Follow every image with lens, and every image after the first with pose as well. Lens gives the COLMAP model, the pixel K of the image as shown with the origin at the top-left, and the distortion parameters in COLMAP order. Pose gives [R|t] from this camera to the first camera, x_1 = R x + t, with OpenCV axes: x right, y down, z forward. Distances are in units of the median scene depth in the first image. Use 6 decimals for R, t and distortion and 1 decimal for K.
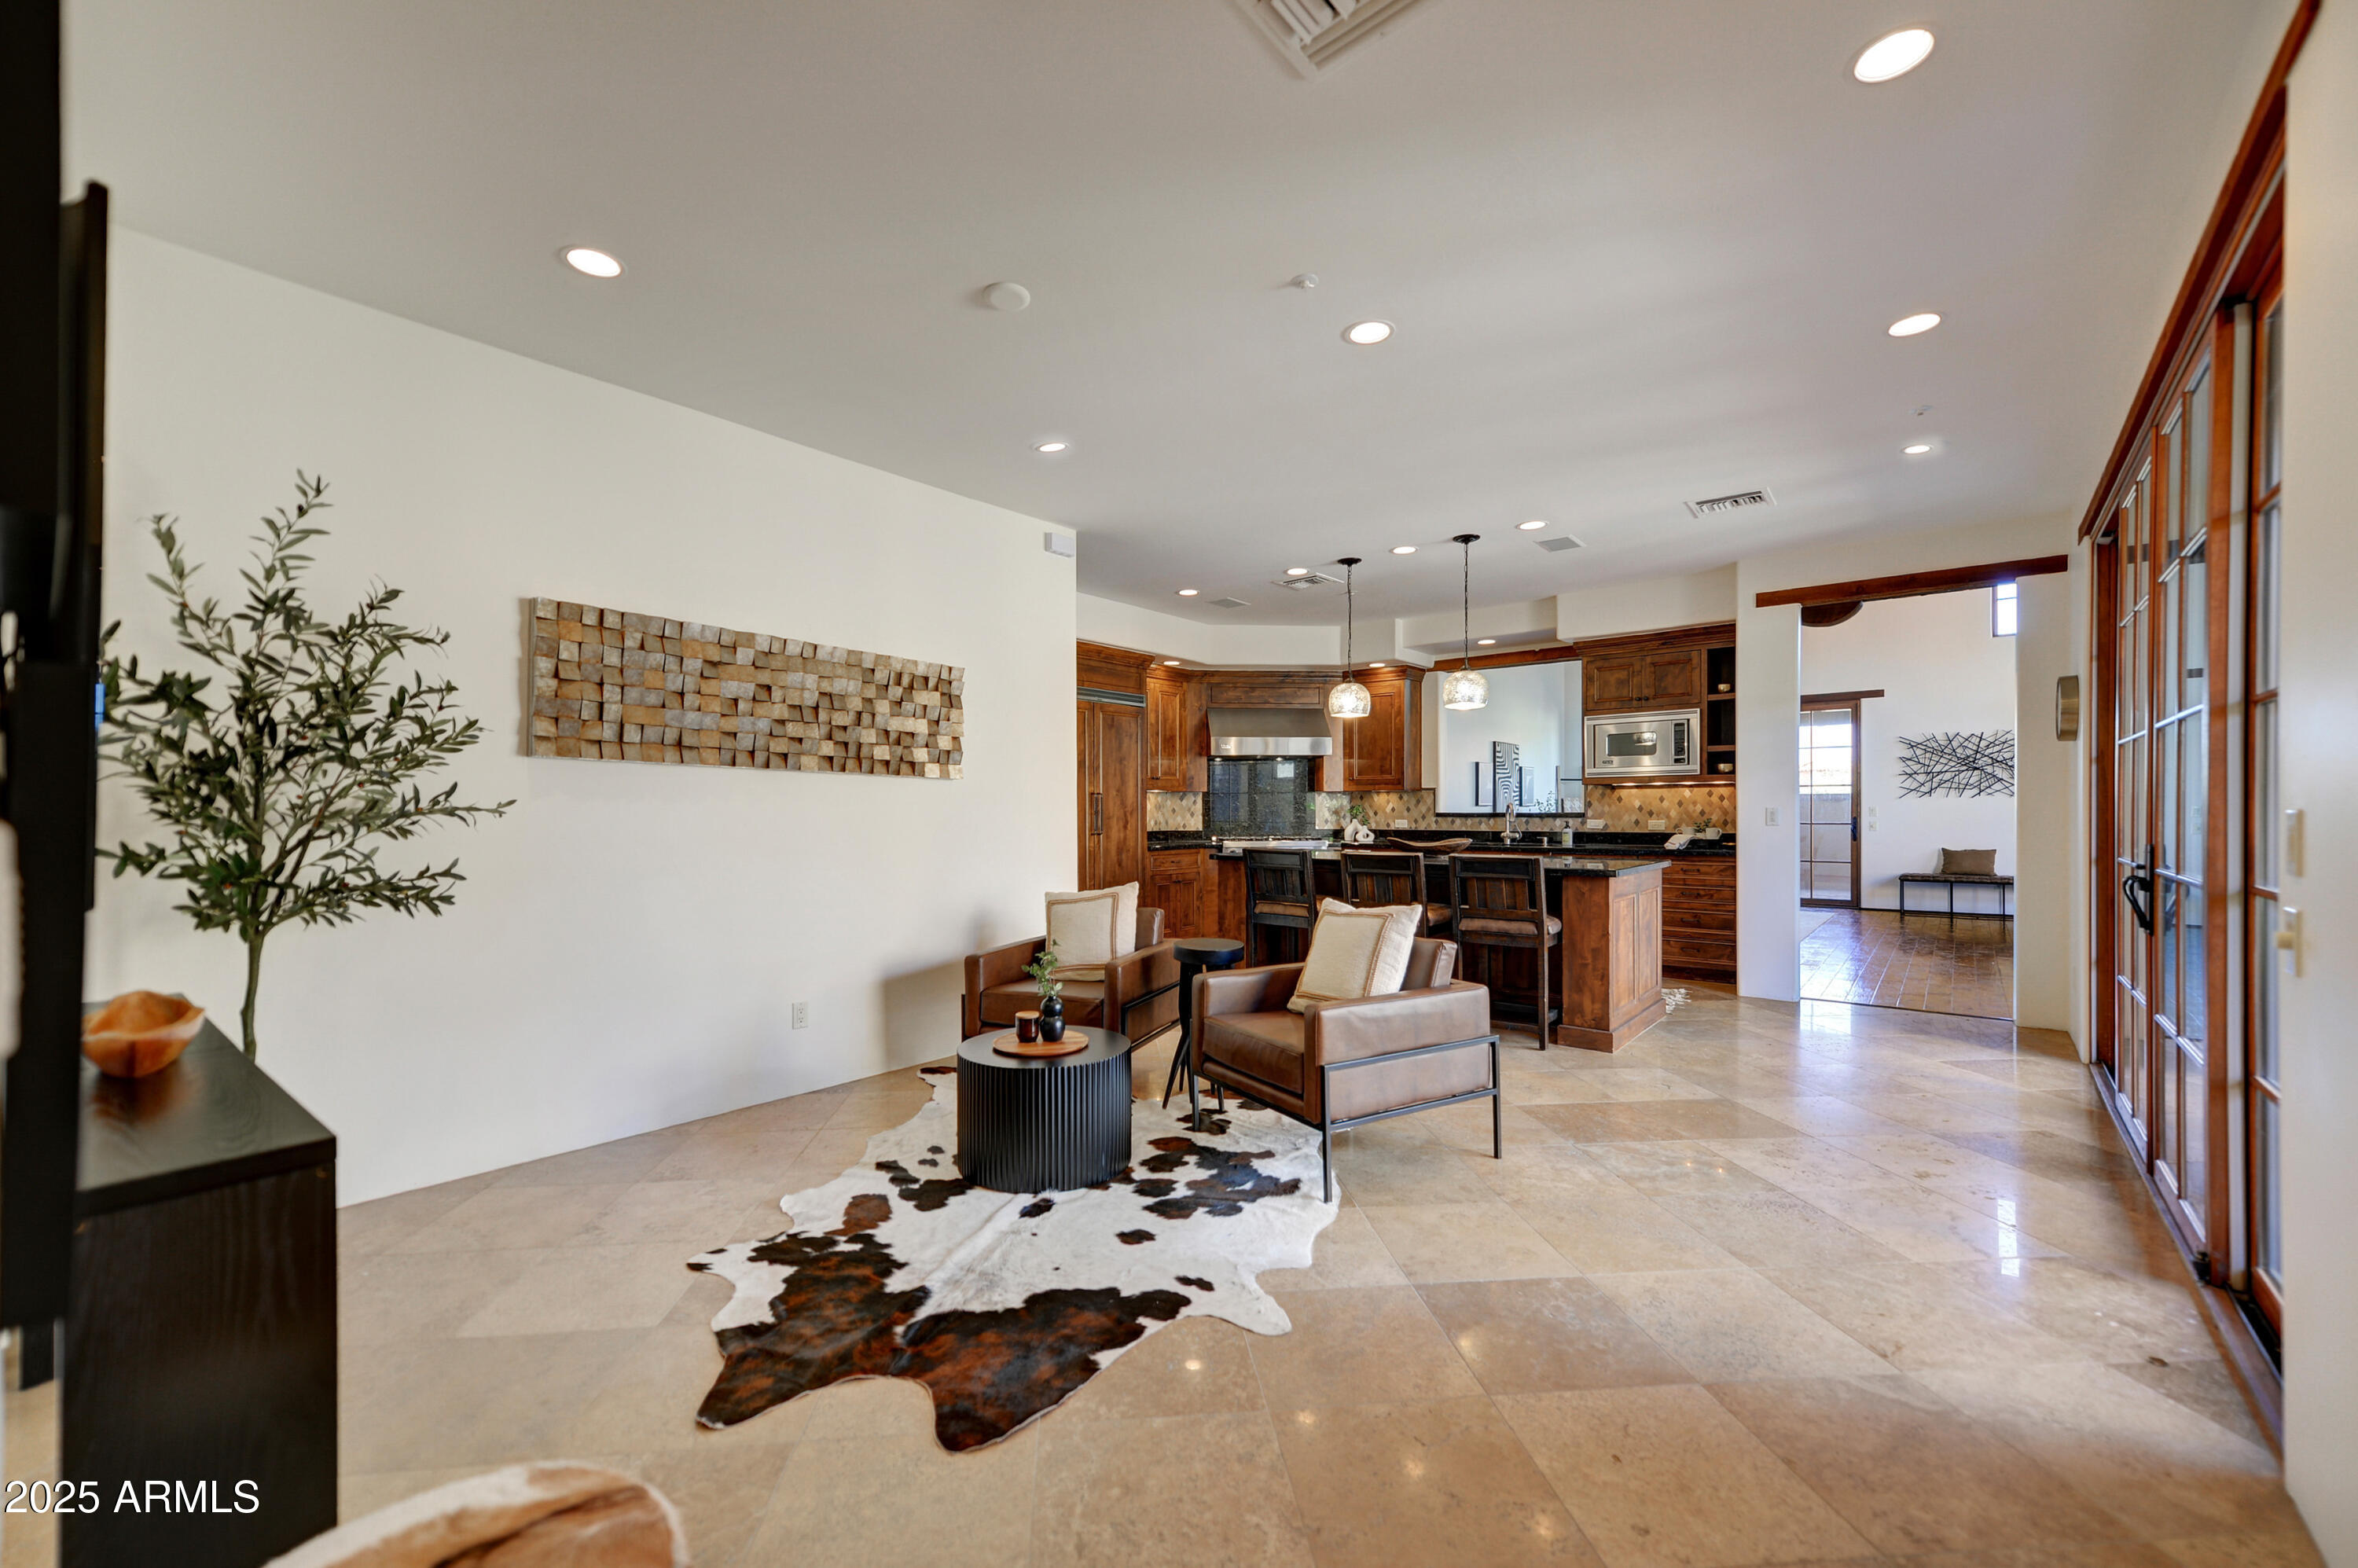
lens RADIAL K [[946.1, 0, 1167.1], [0, 946.1, 800.4], [0, 0, 1]] dist [-0.037108, -0.000091]
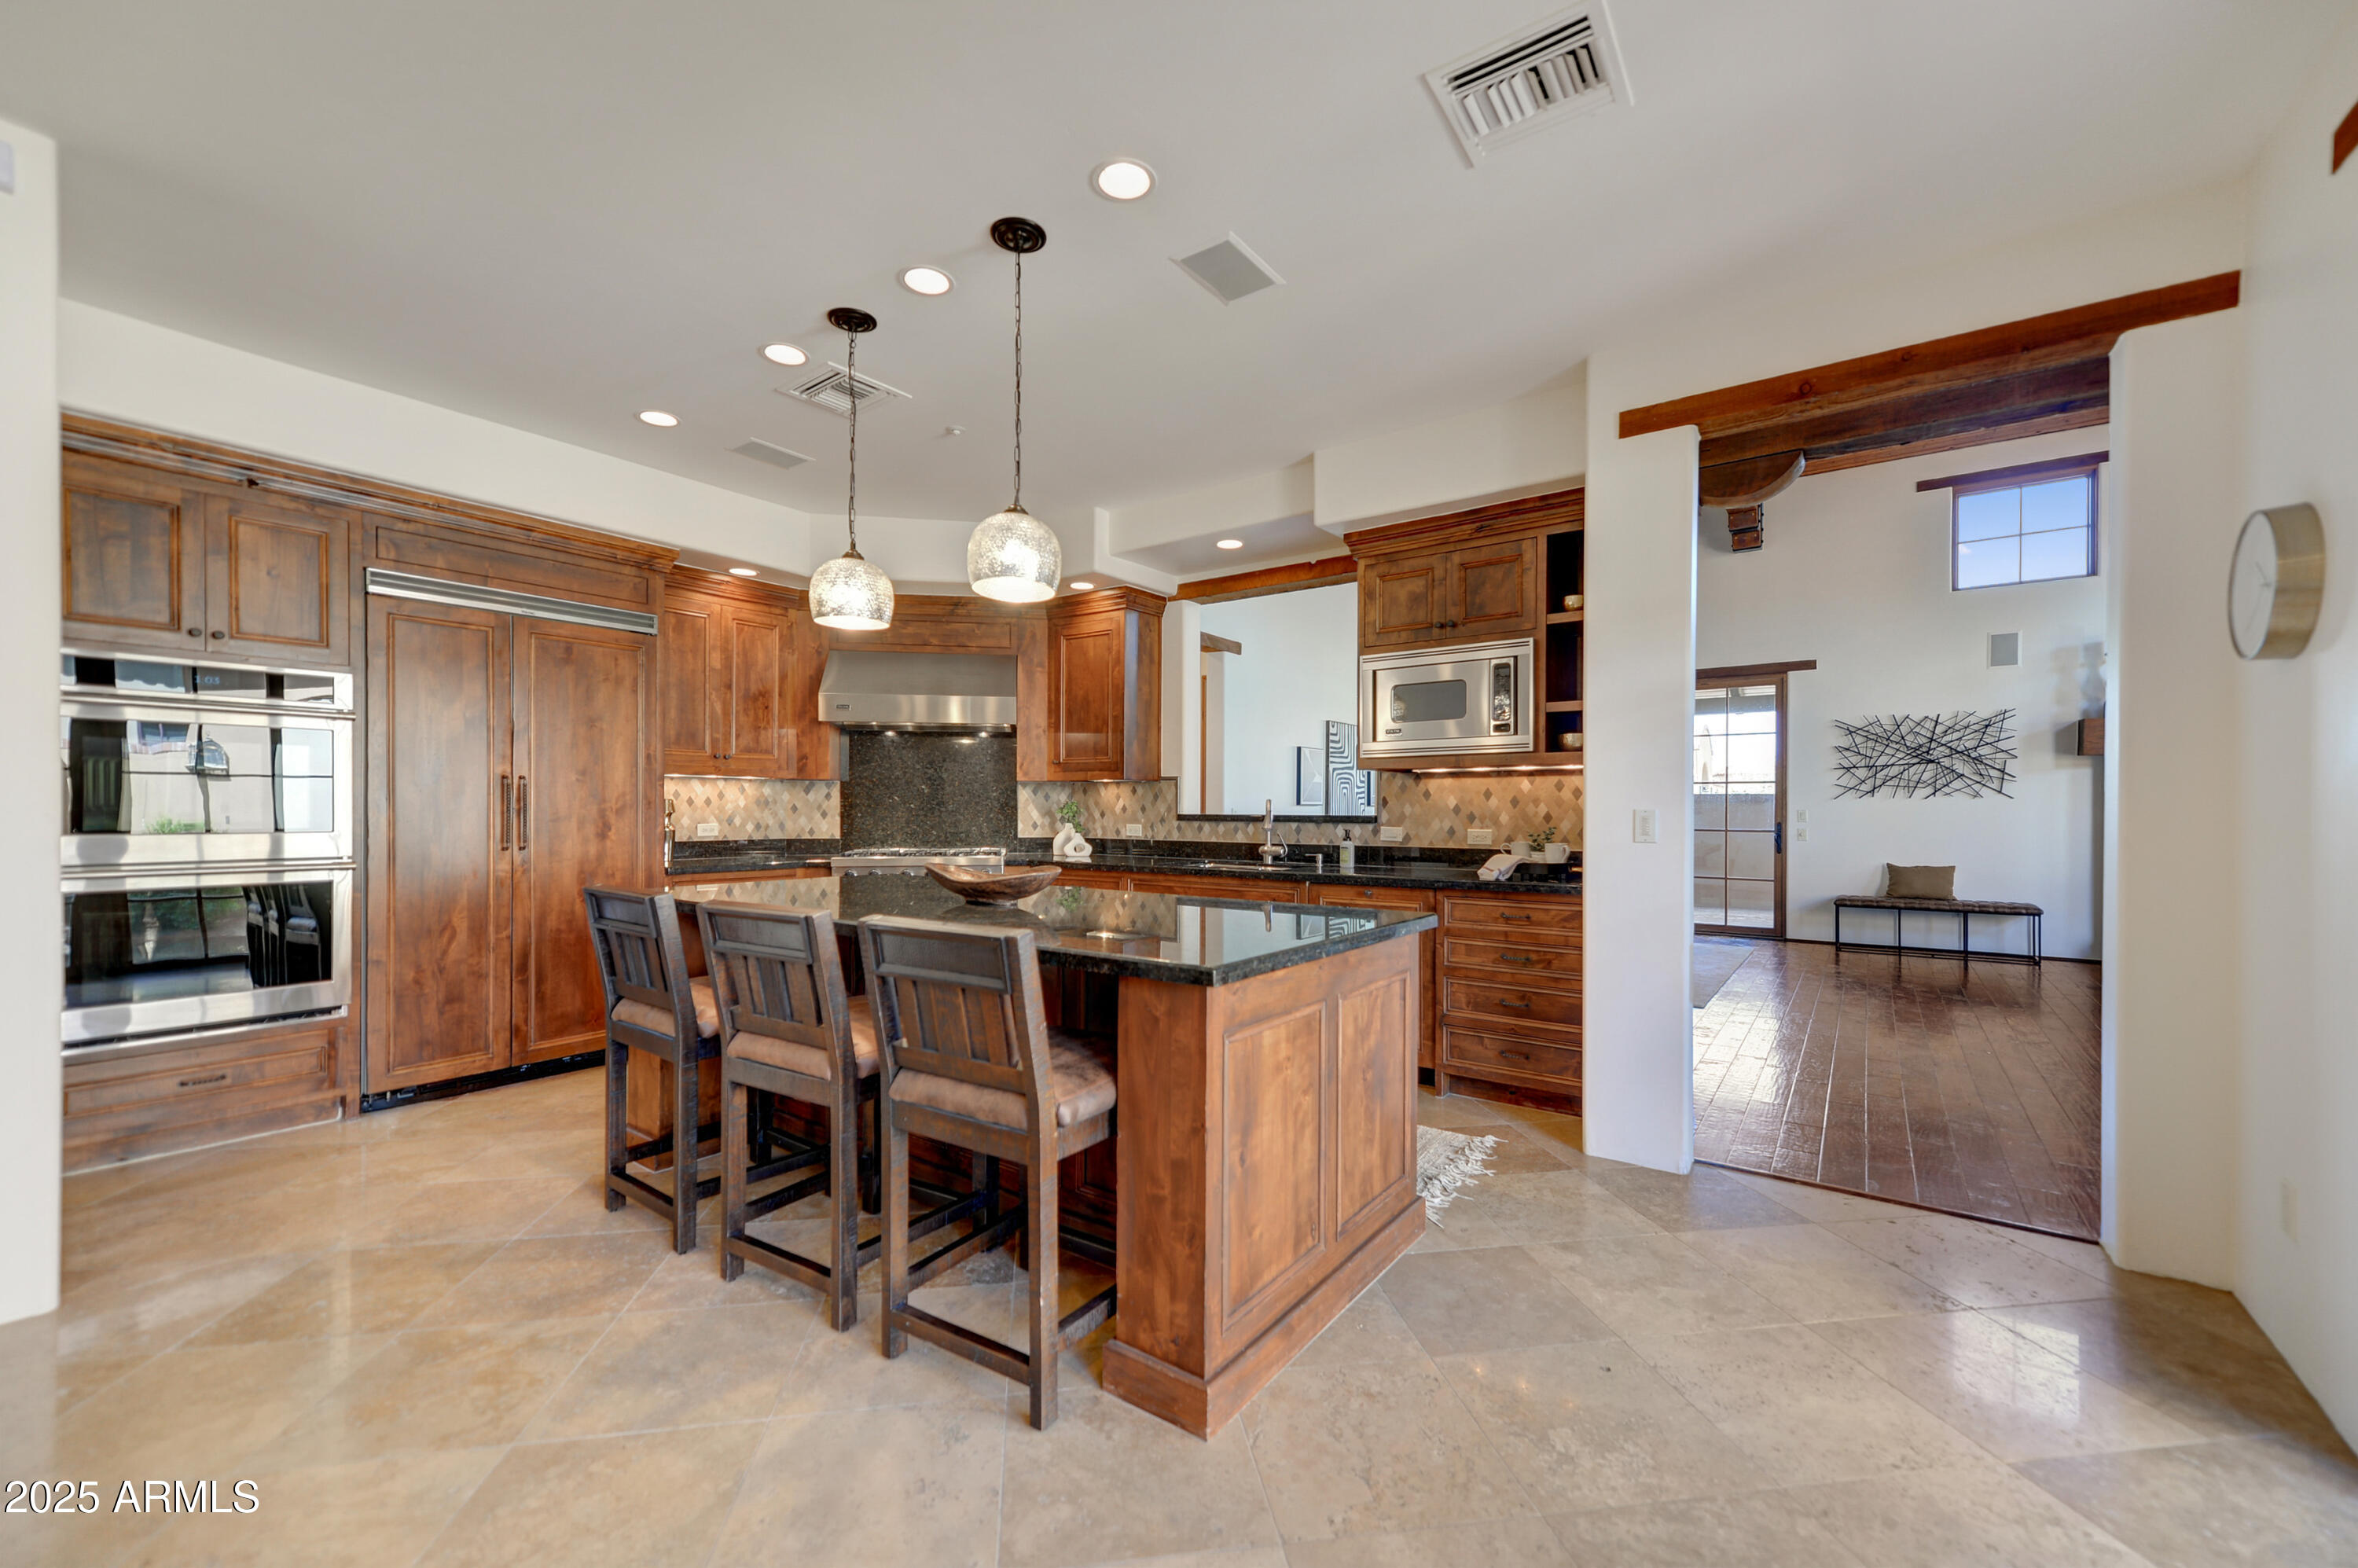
lens RADIAL K [[937.0, 0, 1217.2], [0, 937.0, 793.6], [0, 0, 1]] dist [-0.024654, -0.000103]
pose [[0.994943, 0.008116, 0.100117, 0.281618], [-0.007491, 0.999950, -0.006614, 0.003212], [-0.100165, 0.005831, 0.994954, 0.394117]]
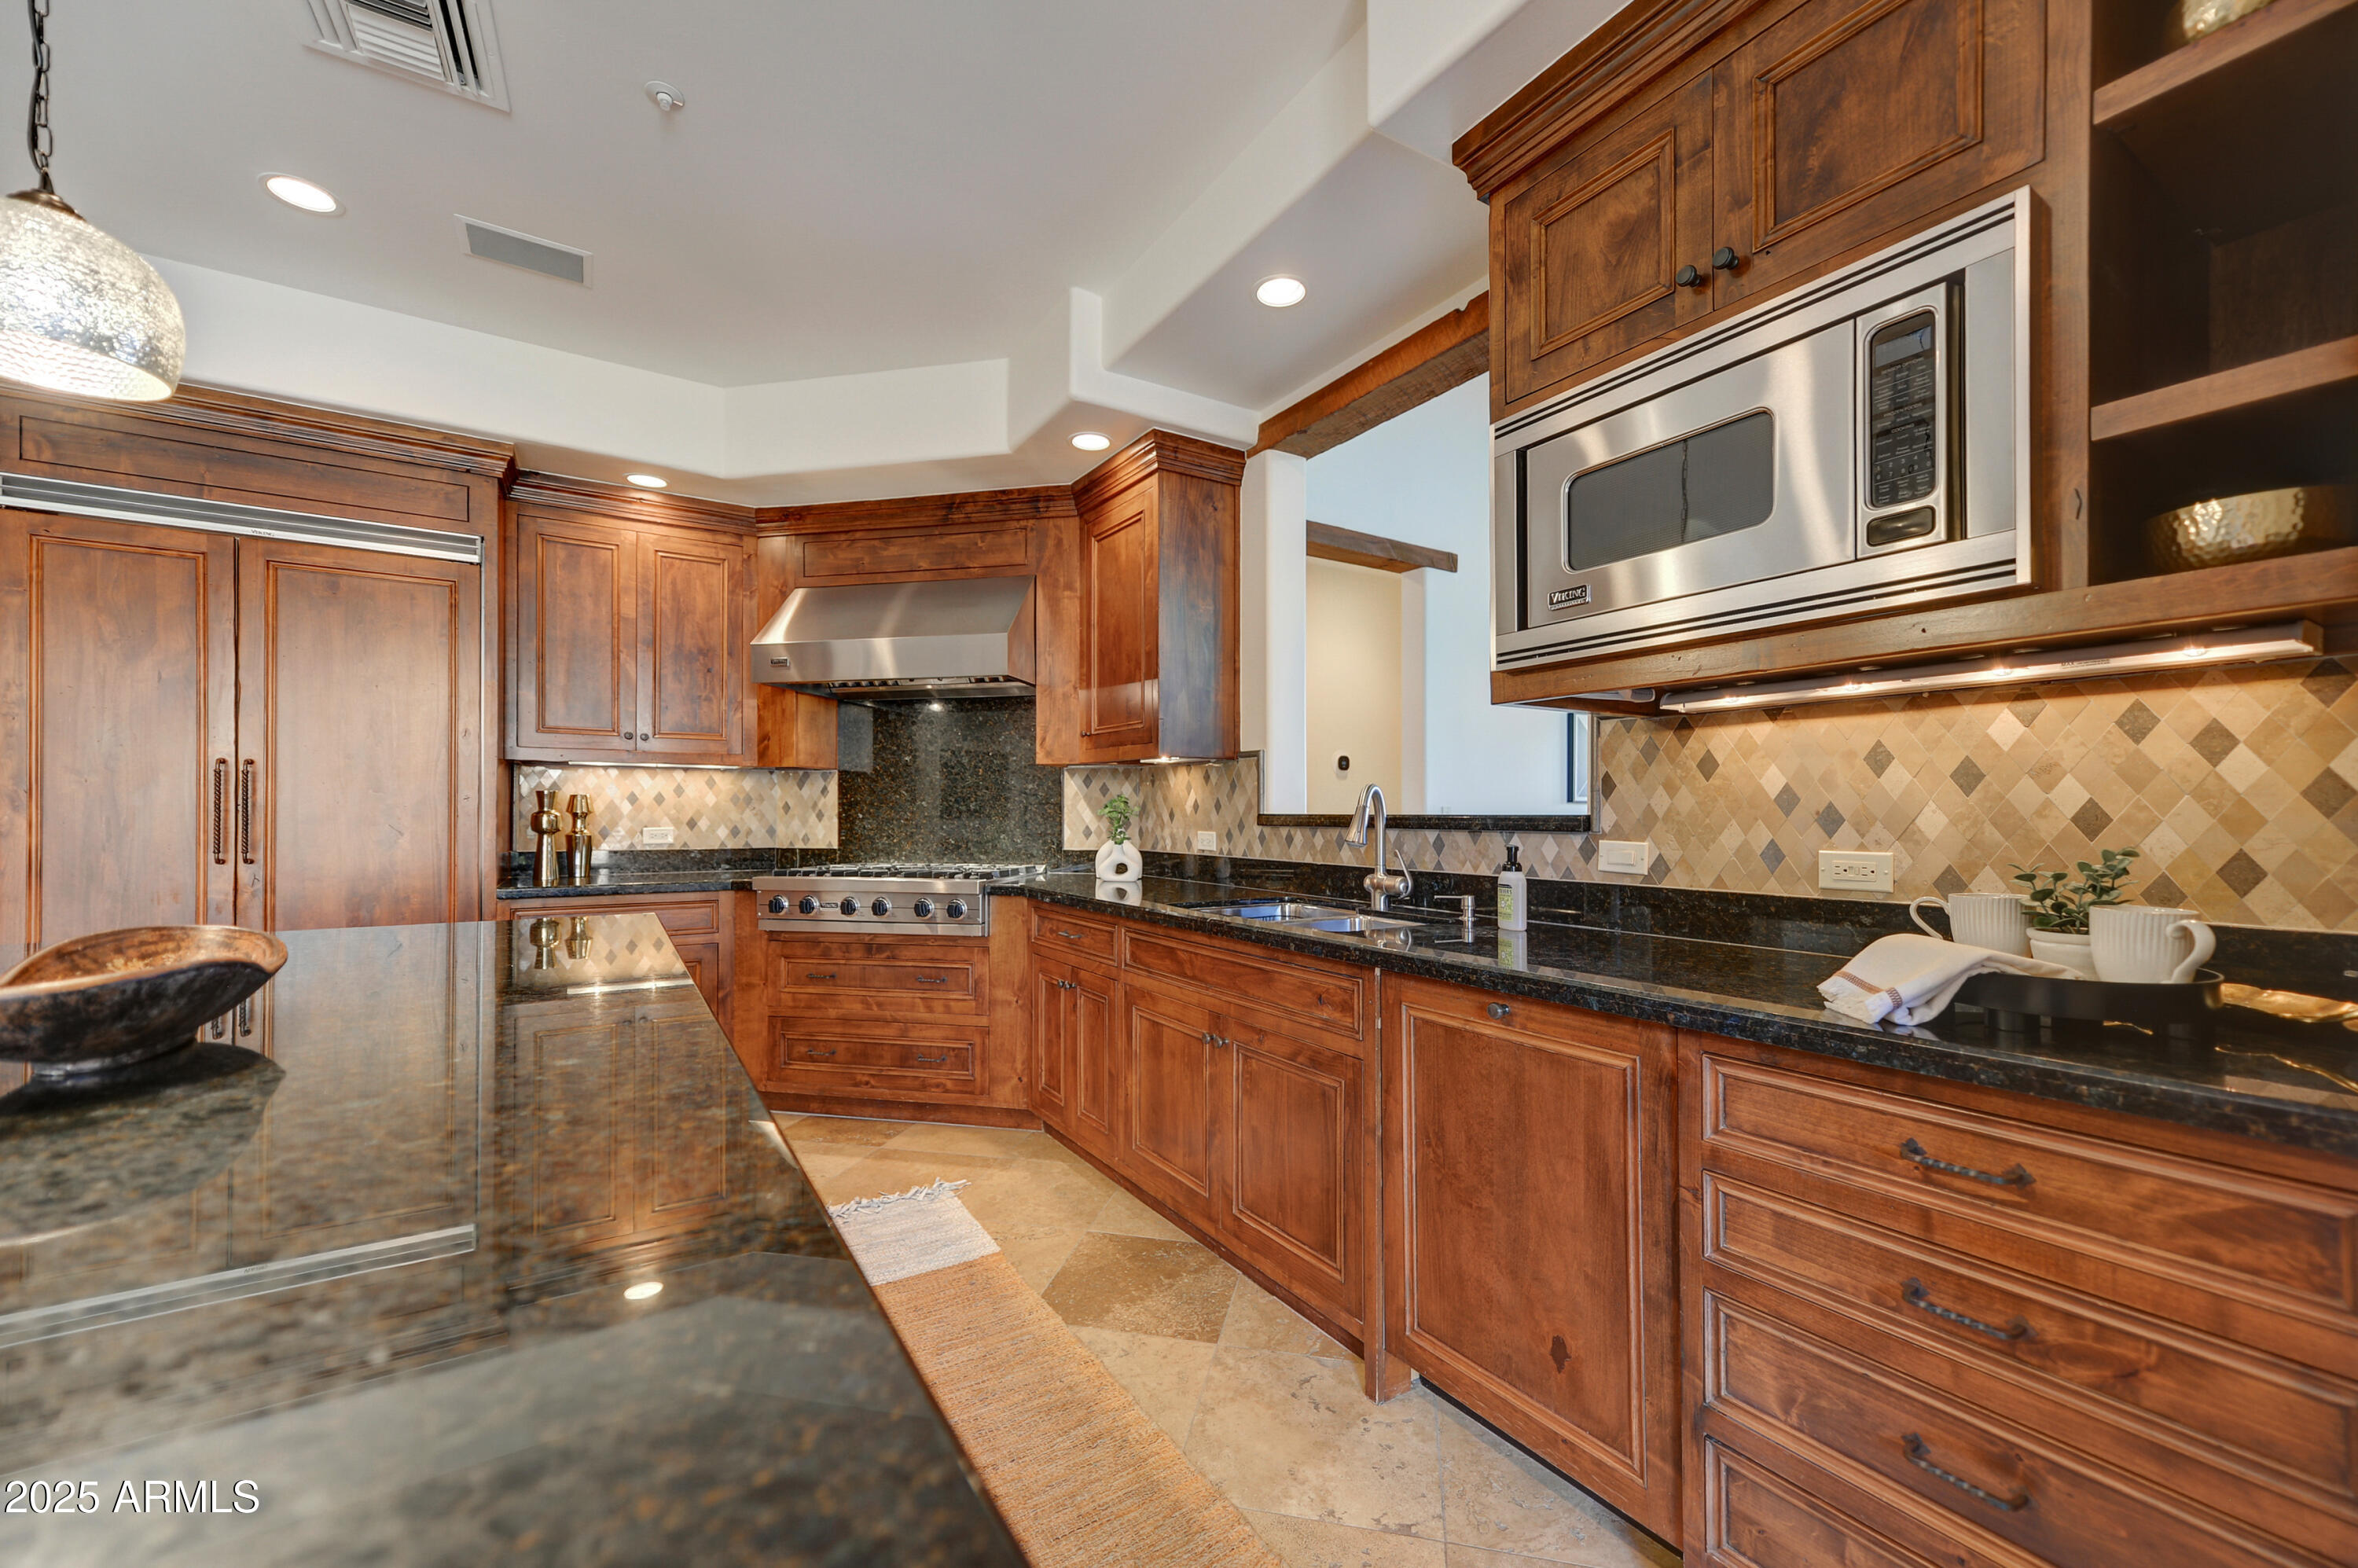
lens RADIAL K [[951.2, 0, 1178.1], [0, 951.2, 794.1], [0, 0, 1]] dist [-0.003987, -0.000468]
pose [[0.955038, -0.000592, -0.296483, 0.421141], [-0.002442, 0.999948, -0.009861, 0.009803], [0.296474, 0.010141, 0.954987, 0.705728]]
